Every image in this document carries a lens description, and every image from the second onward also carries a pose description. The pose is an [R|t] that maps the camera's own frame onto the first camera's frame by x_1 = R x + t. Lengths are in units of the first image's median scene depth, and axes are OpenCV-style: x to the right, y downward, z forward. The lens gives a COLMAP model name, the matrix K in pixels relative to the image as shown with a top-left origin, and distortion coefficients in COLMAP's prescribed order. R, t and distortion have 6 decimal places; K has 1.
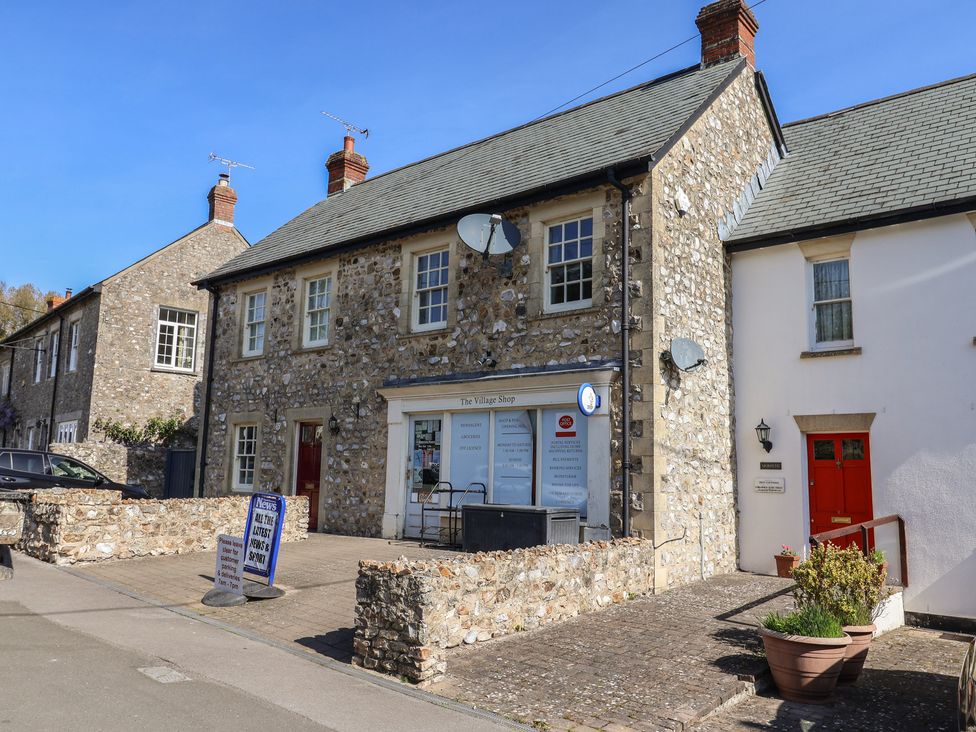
lens RADIAL K [[742.1, 0, 505.6], [0, 742.1, 369.1], [0, 0, 1]] dist [-0.002462, -0.002225]
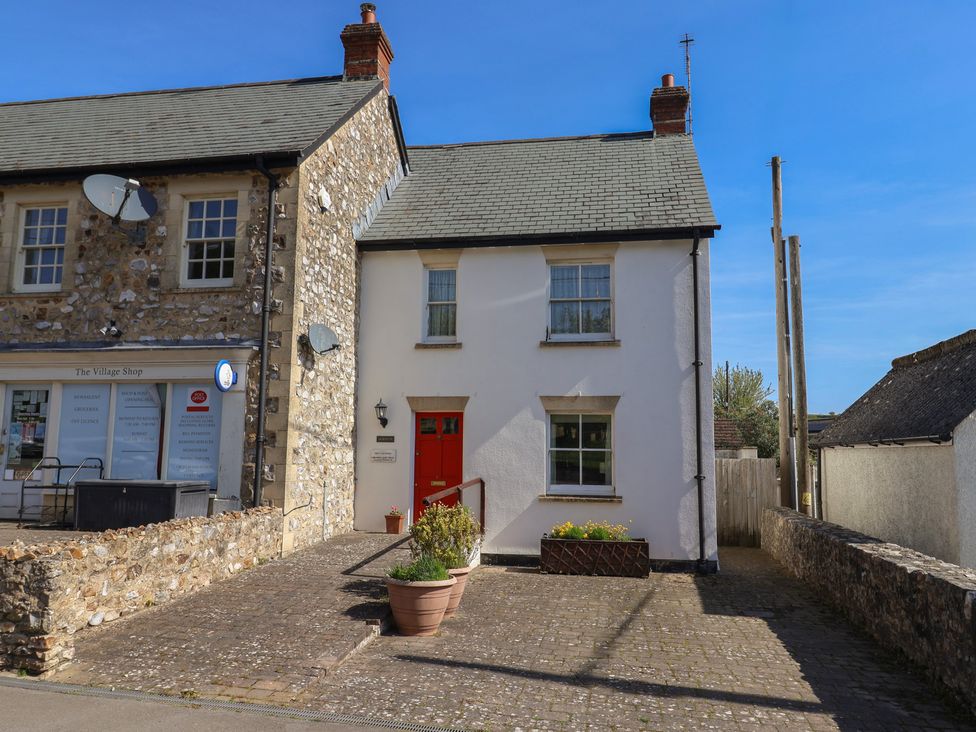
lens RADIAL K [[674.8, 0, 487.9], [0, 674.8, 371.3], [0, 0, 1]] dist [-0.002206, -0.009629]
pose [[0.868473, 0.046483, 0.493552, -0.033260], [-0.061831, 0.997977, 0.014810, -0.001790], [-0.491865, -0.043379, 0.869590, 0.004228]]
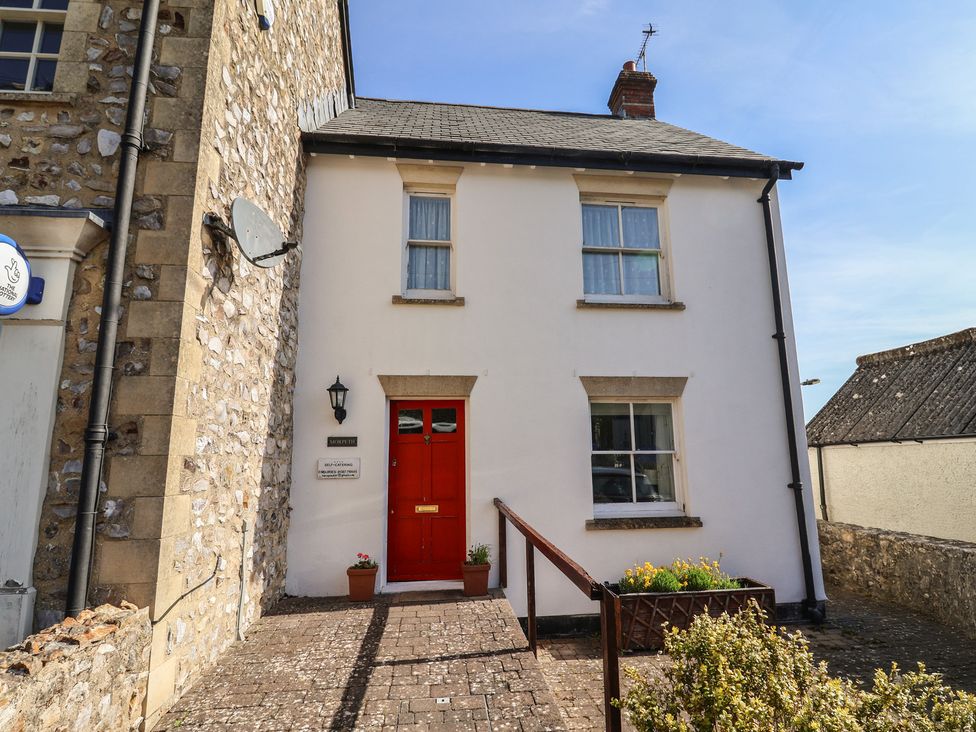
lens RADIAL K [[521.1, 0, 496.1], [0, 521.1, 368.1], [0, 0, 1]] dist [-0.000350, -0.012347]
pose [[0.695268, 0.096809, 0.712201, 0.098043], [-0.075856, 0.995237, -0.061229, 0.084842], [-0.714737, -0.011454, 0.699300, 0.579591]]
